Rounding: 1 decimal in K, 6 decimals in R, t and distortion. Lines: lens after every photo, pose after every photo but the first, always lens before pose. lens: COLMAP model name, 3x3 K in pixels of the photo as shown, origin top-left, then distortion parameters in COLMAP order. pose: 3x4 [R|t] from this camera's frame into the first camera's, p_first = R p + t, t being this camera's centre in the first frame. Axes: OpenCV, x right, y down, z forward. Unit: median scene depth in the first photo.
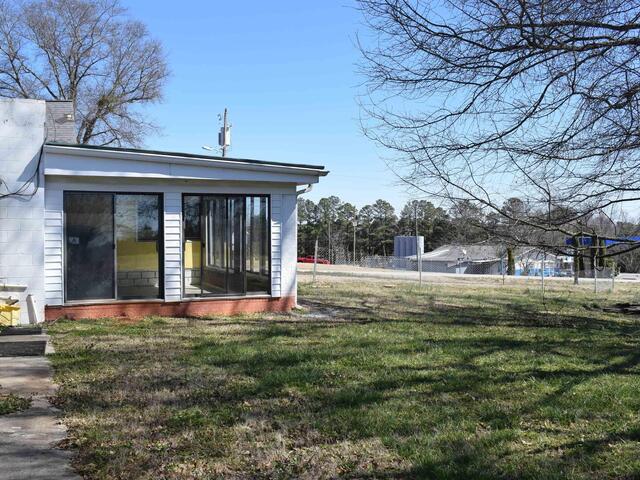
lens RADIAL K [[628.5, 0, 320.0], [0, 628.5, 240.0], [0, 0, 1]] dist [-0.059805, -0.006905]
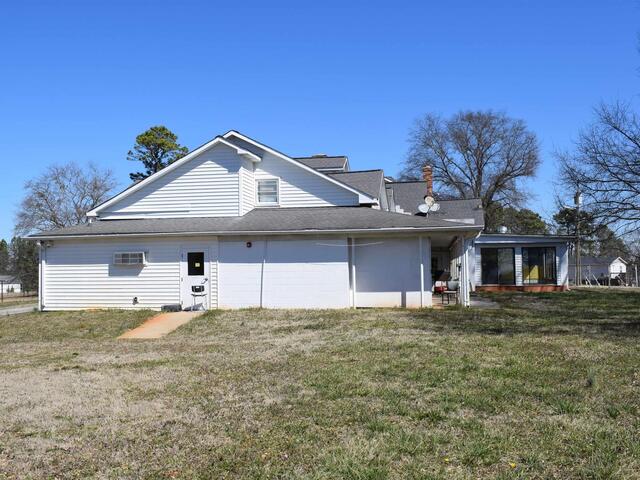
lens RADIAL K [[628.5, 0, 320.0], [0, 628.5, 240.0], [0, 0, 1]] dist [-0.059805, -0.006905]
pose [[0.809988, -0.034638, -0.585423, 0.656672], [0.003280, 0.998506, -0.054540, 0.039257], [0.586438, 0.042257, 0.808891, -1.710755]]
